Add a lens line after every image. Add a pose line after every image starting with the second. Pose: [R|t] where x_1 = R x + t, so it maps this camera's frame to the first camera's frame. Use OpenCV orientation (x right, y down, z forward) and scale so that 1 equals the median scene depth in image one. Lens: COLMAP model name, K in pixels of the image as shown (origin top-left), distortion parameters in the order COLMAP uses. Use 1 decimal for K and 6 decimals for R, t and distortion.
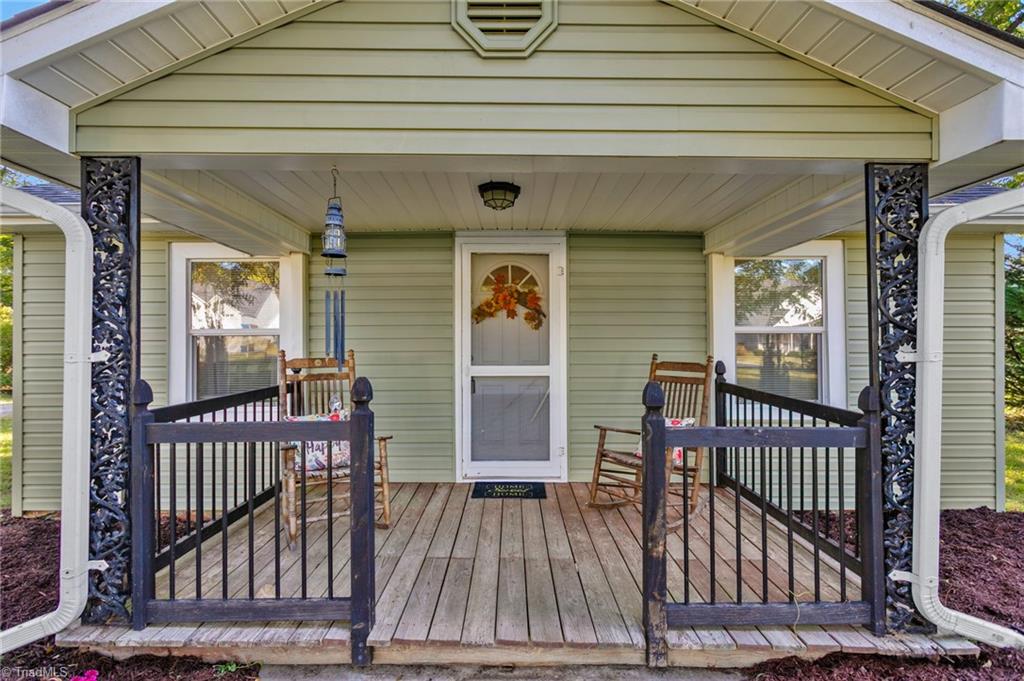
lens RADIAL K [[528.7, 0, 510.4], [0, 528.7, 341.5], [0, 0, 1]] dist [0.000005, -0.000925]
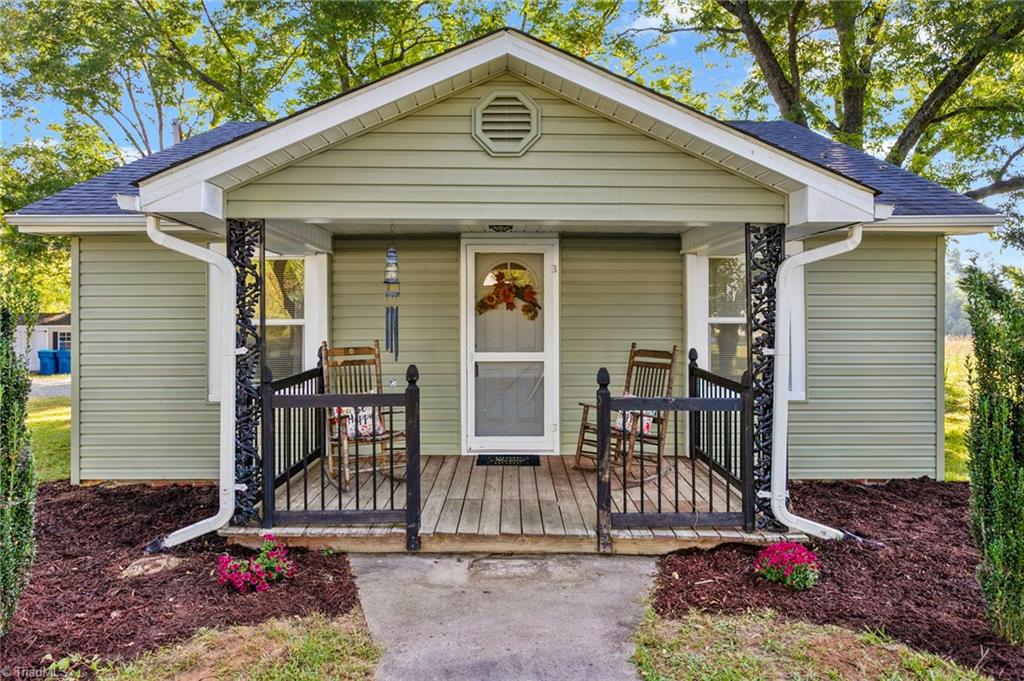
lens RADIAL K [[677.7, 0, 518.7], [0, 677.7, 307.3], [0, 0, 1]] dist [-0.011143, -0.000496]
pose [[0.999890, 0.001734, 0.014732, -0.002628], [-0.001618, 0.999968, -0.007897, -0.055104], [-0.014745, 0.007872, 0.999860, -0.638223]]
